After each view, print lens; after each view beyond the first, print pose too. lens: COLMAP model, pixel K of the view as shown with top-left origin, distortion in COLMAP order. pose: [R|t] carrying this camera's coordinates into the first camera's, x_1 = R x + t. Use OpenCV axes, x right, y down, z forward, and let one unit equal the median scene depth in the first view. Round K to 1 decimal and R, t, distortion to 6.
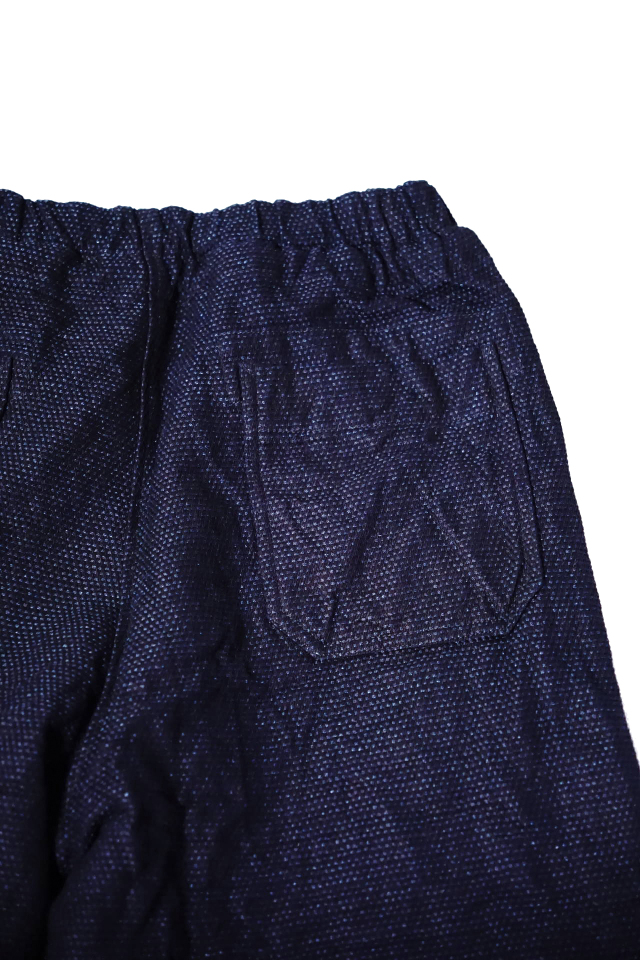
lens RADIAL K [[2020.6, 0, 321.0], [0, 2020.6, 480.9], [0, 0, 1]] dist [0.515092, 0.000000]
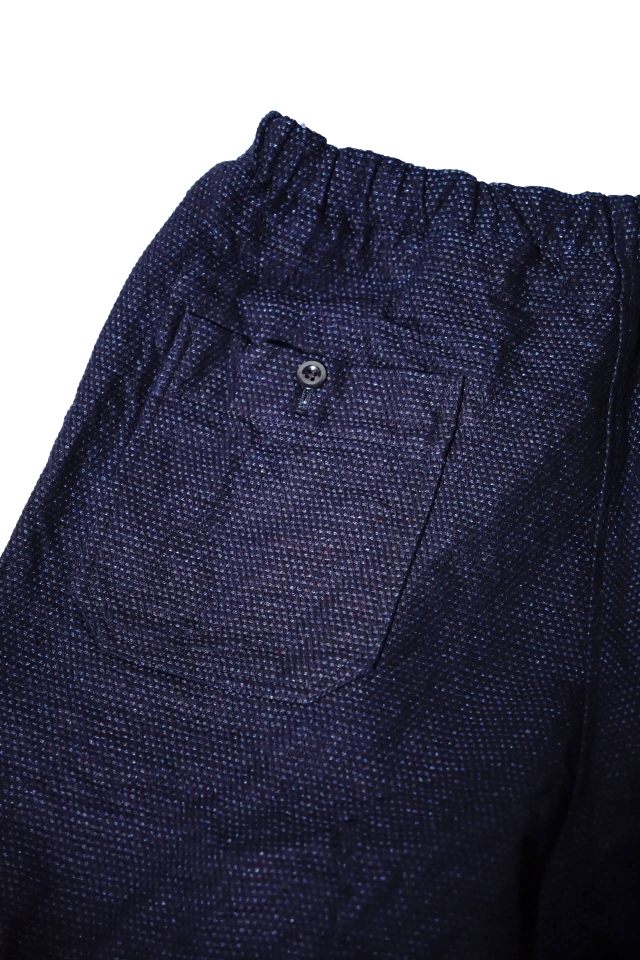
lens RADIAL K [[2020.6, 0, 316.8], [0, 2020.6, 483.2], [0, 0, 1]] dist [0.515092, 0.000000]
pose [[0.995502, 0.067204, -0.066779, -0.154834], [-0.059921, 0.992596, 0.105650, -0.104230], [0.073385, -0.101174, 0.992159, 0.135562]]
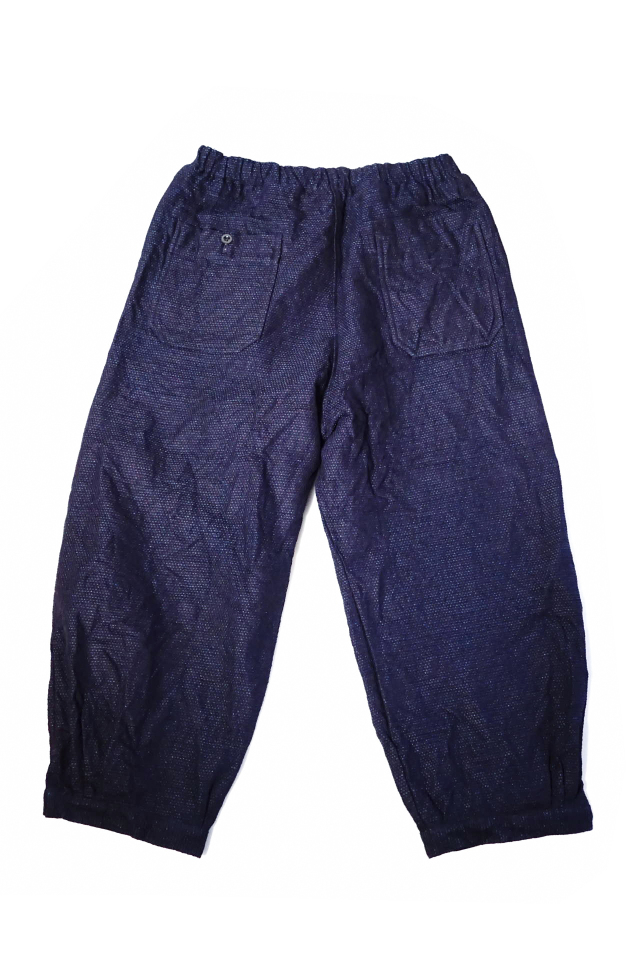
lens RADIAL K [[1082.7, 0, 320.4], [0, 1082.7, 486.9], [0, 0, 1]] dist [-0.017987, 0.000000]
pose [[0.998953, -0.027043, 0.036902, -0.163300], [0.019478, 0.981241, 0.191799, -0.012012], [-0.041397, -0.190879, 0.980740, -0.315622]]
